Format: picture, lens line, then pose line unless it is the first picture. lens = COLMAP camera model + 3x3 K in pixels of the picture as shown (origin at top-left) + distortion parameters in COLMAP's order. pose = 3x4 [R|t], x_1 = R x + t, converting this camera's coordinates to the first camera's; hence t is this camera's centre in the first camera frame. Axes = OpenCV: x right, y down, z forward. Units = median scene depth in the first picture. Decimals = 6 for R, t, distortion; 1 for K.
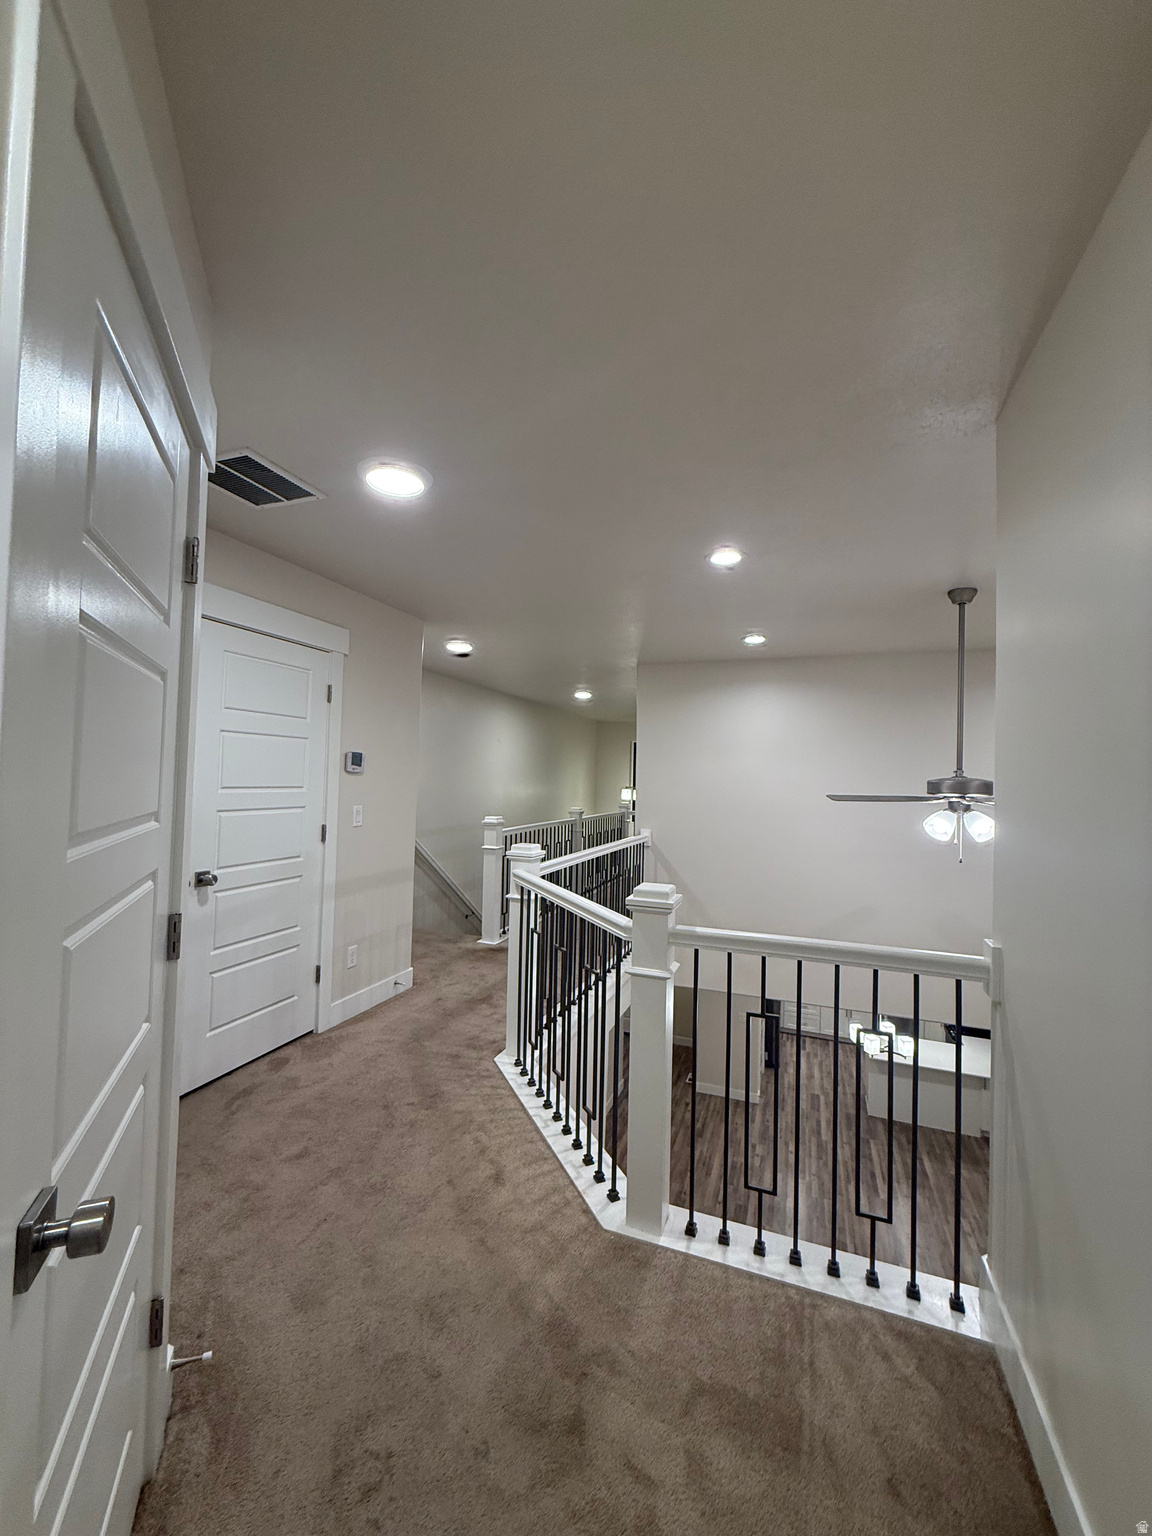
lens RADIAL K [[608.5, 0, 576.0], [0, 608.5, 768.0], [0, 0, 1]] dist [-0.000553, -0.001091]
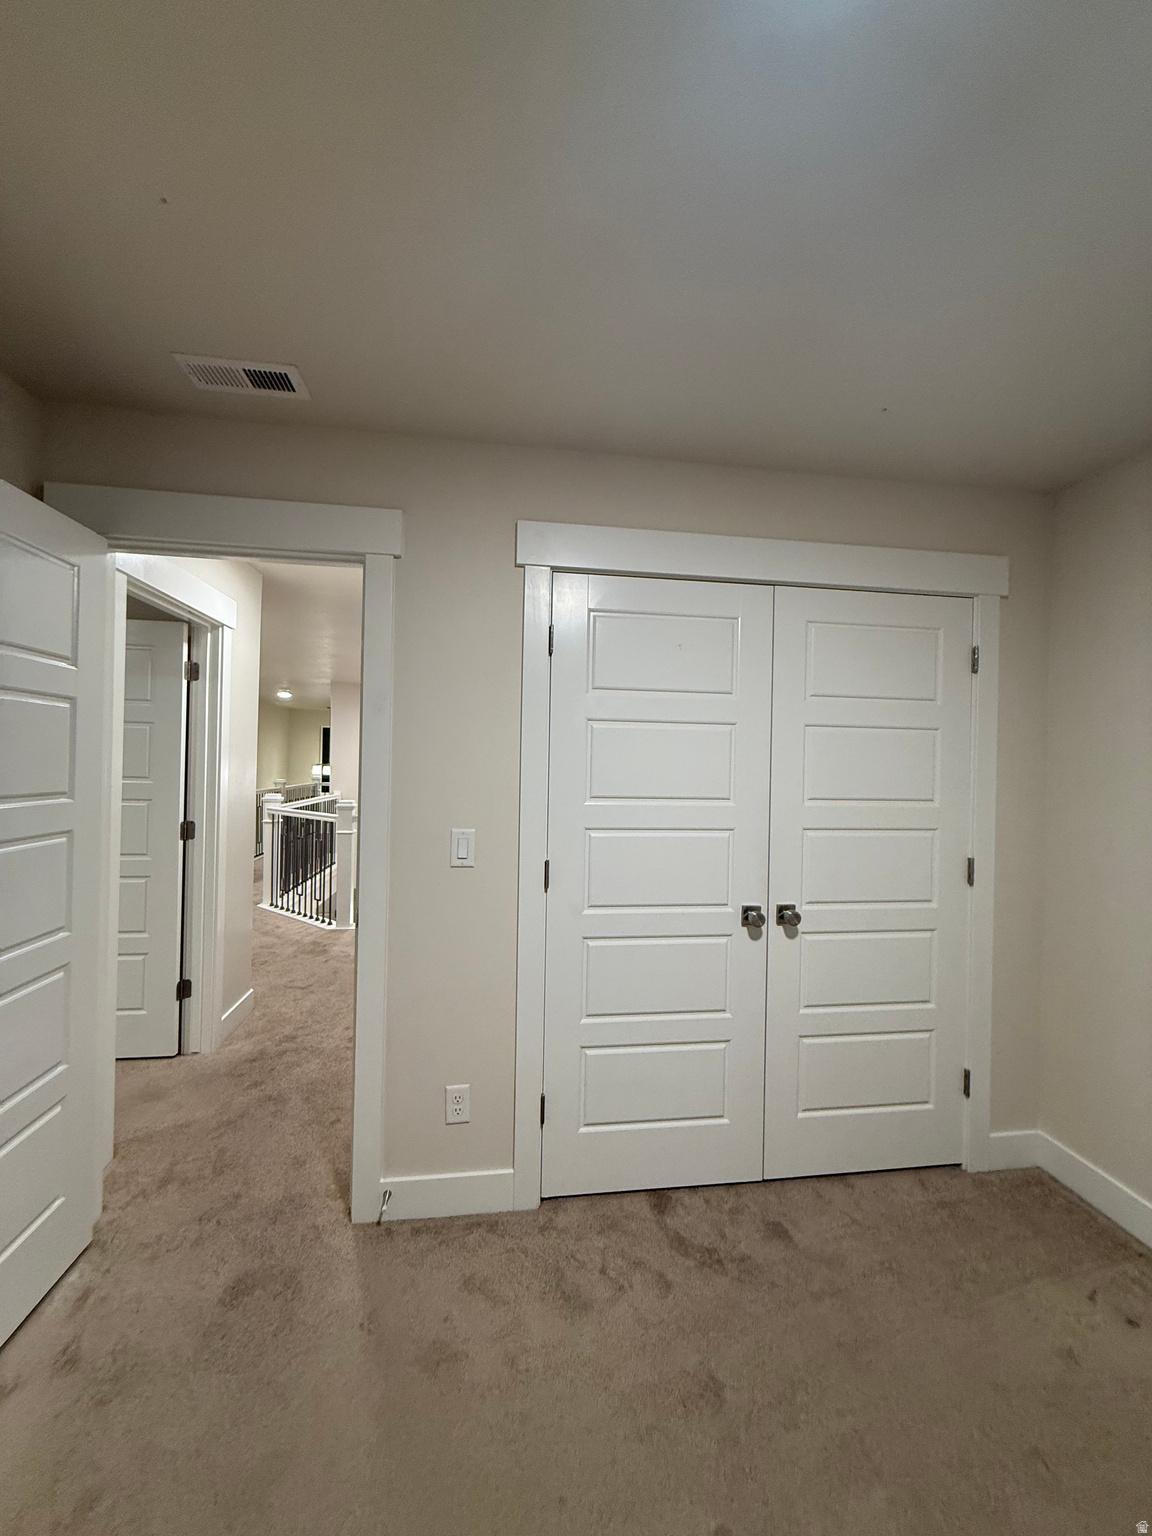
lens RADIAL K [[610.7, 0, 576.0], [0, 610.7, 768.0], [0, 0, 1]] dist [0.002686, 0.000178]
pose [[0.877253, -0.008936, 0.479946, -0.266735], [-0.008698, 0.999367, 0.034506, -0.043196], [-0.479950, -0.034446, 0.876619, -1.772835]]
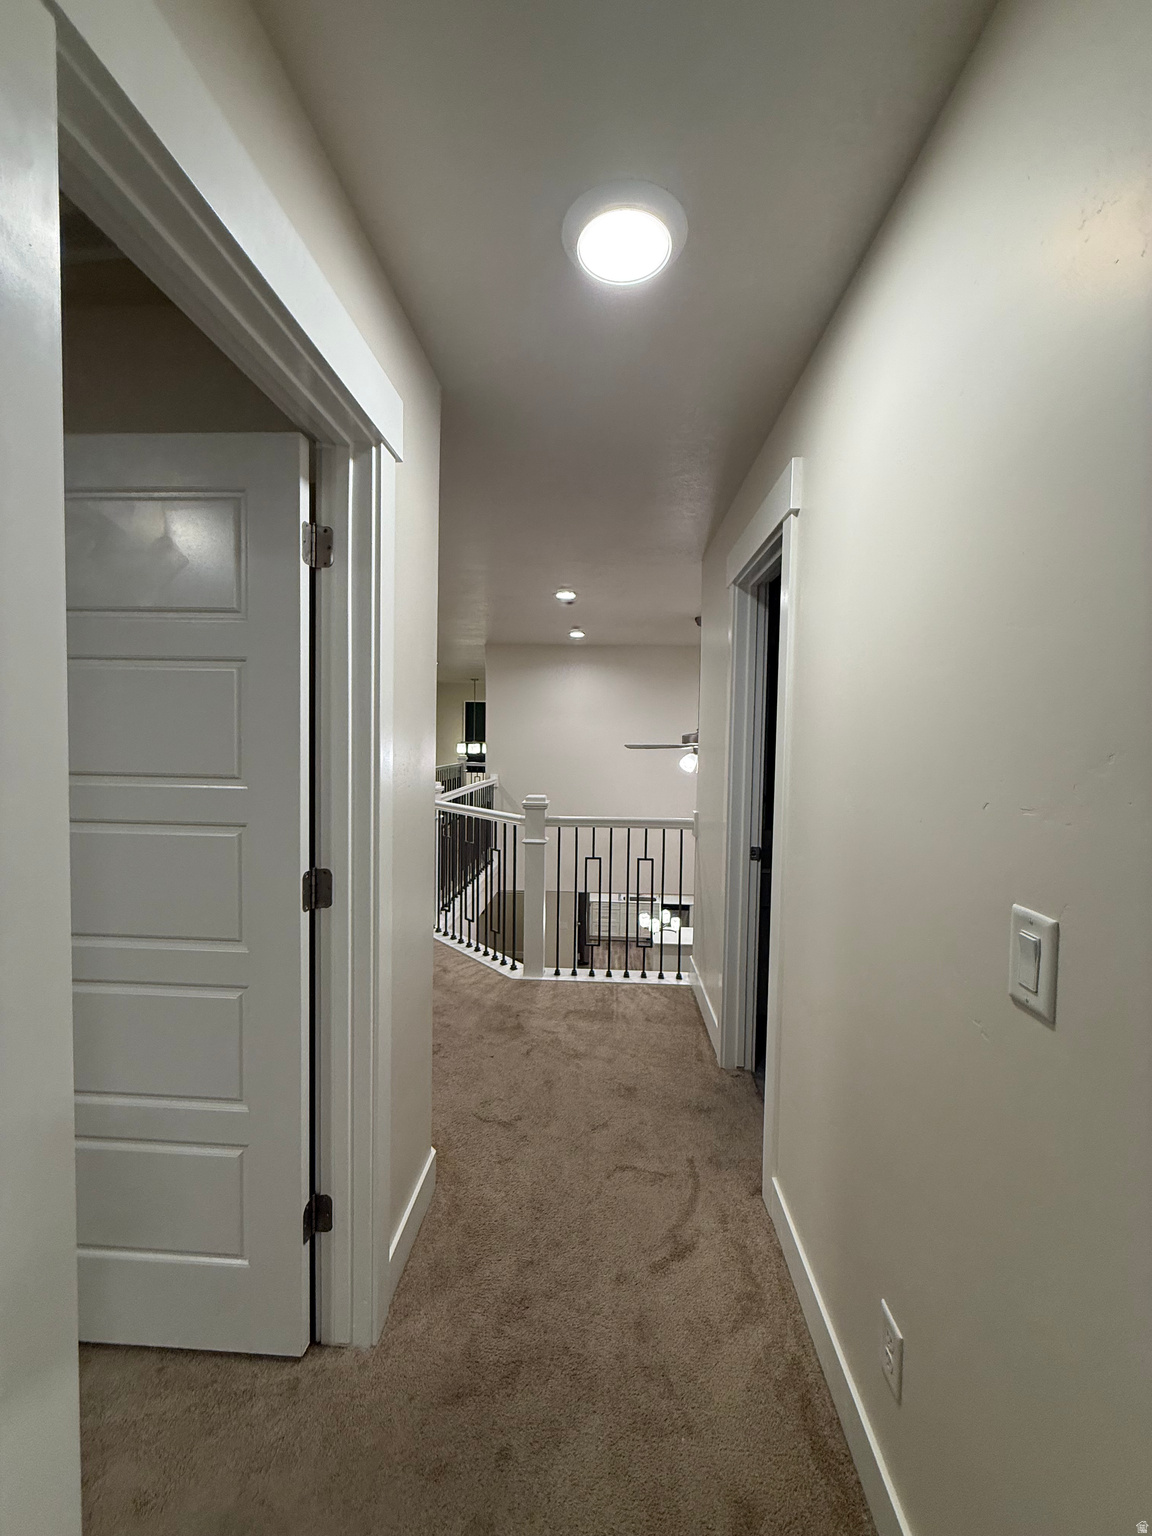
lens RADIAL K [[608.5, 0, 576.0], [0, 608.5, 768.0], [0, 0, 1]] dist [-0.000553, -0.001091]
pose [[0.952014, -0.024383, 0.305082, -0.310849], [0.001807, 0.997252, 0.074064, -0.021785], [-0.306049, -0.069959, 0.949442, -0.758480]]
